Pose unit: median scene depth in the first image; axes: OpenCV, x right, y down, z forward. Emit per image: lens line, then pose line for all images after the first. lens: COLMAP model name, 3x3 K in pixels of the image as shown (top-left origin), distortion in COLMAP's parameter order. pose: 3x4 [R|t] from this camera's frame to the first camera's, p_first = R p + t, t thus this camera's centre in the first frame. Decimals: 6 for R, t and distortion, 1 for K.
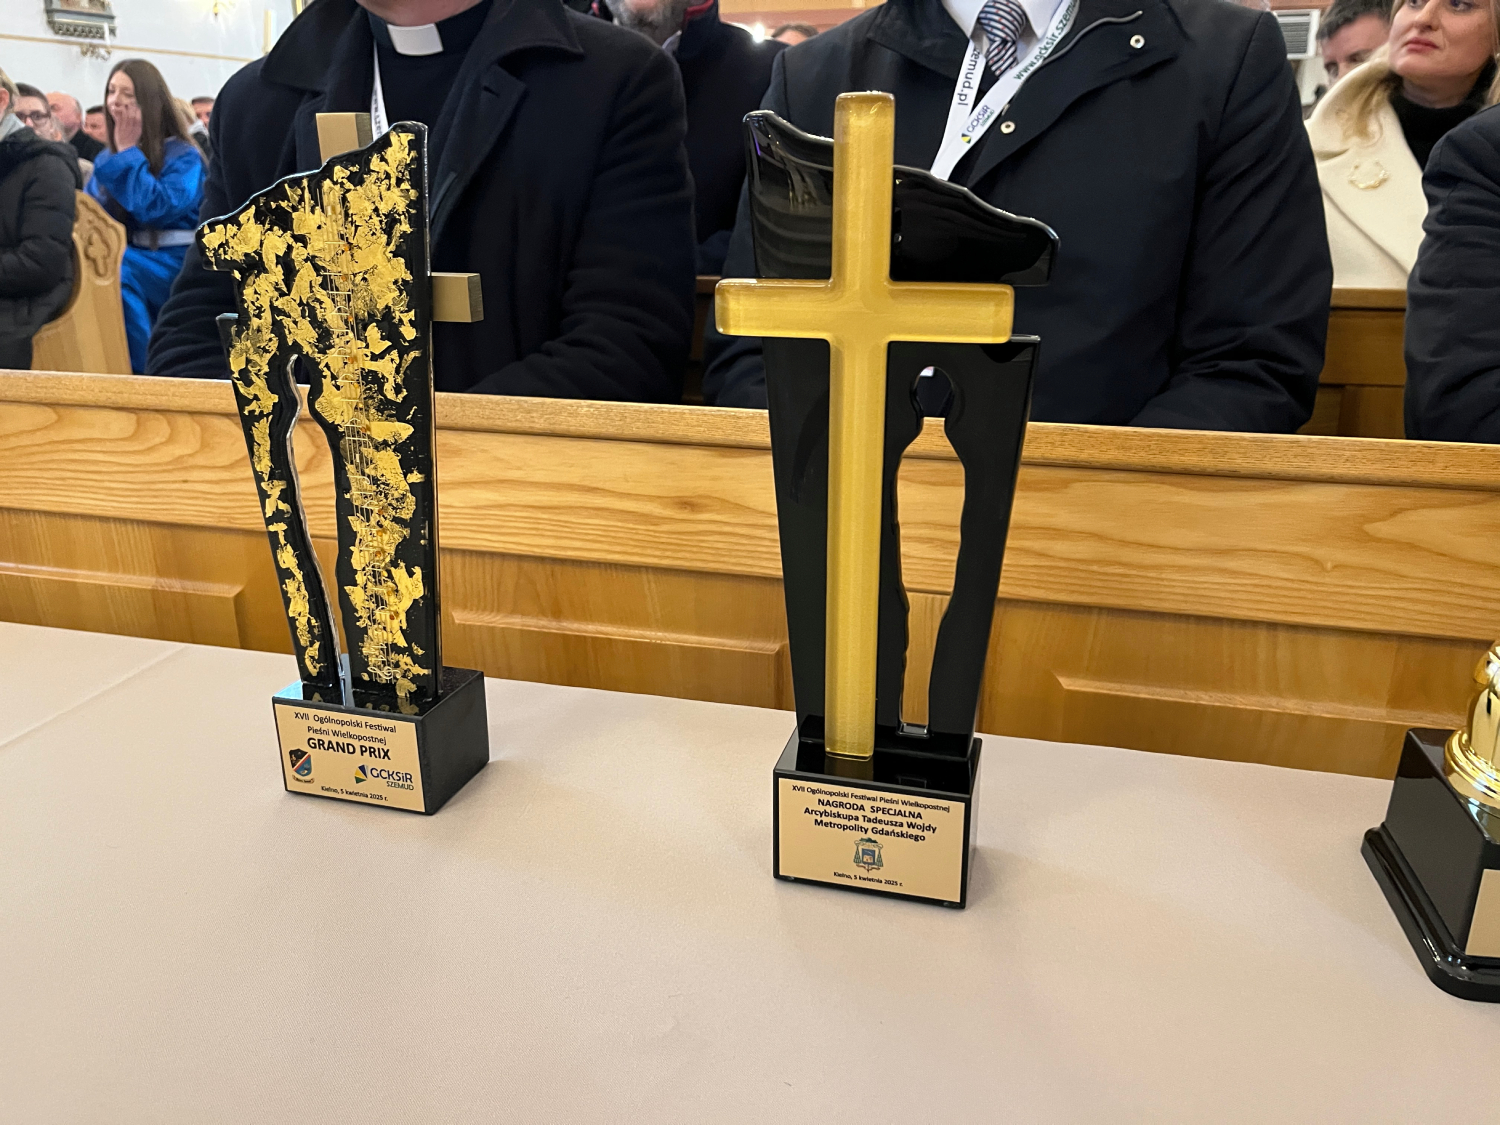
lens RADIAL K [[1138.4, 0, 750.0], [0, 1138.4, 559.6], [0, 0, 1]] dist [0.063260, -0.081657]
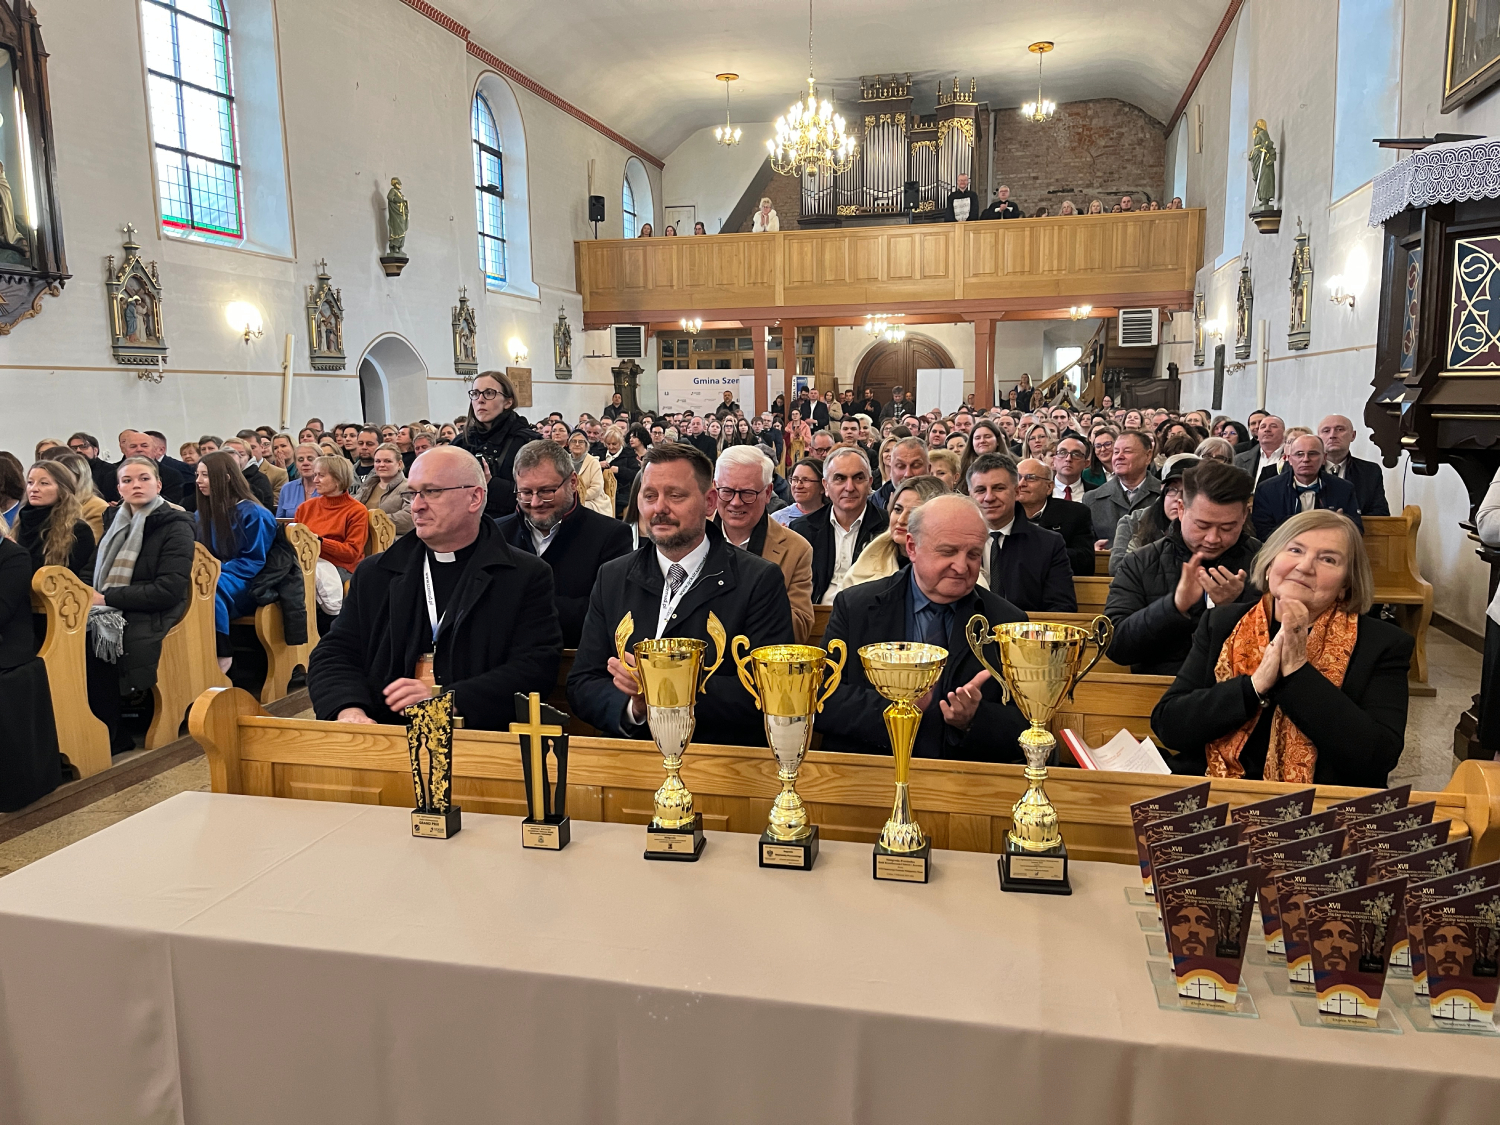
lens RADIAL K [[1138.4, 0, 749.9], [0, 1138.4, 571.1], [0, 0, 1]] dist [0.063260, -0.081657]
pose [[0.999500, -0.009294, 0.030236, 0.740788], [0.014487, 0.984220, -0.176357, 0.007954], [-0.028120, 0.176706, 0.983862, -3.469608]]
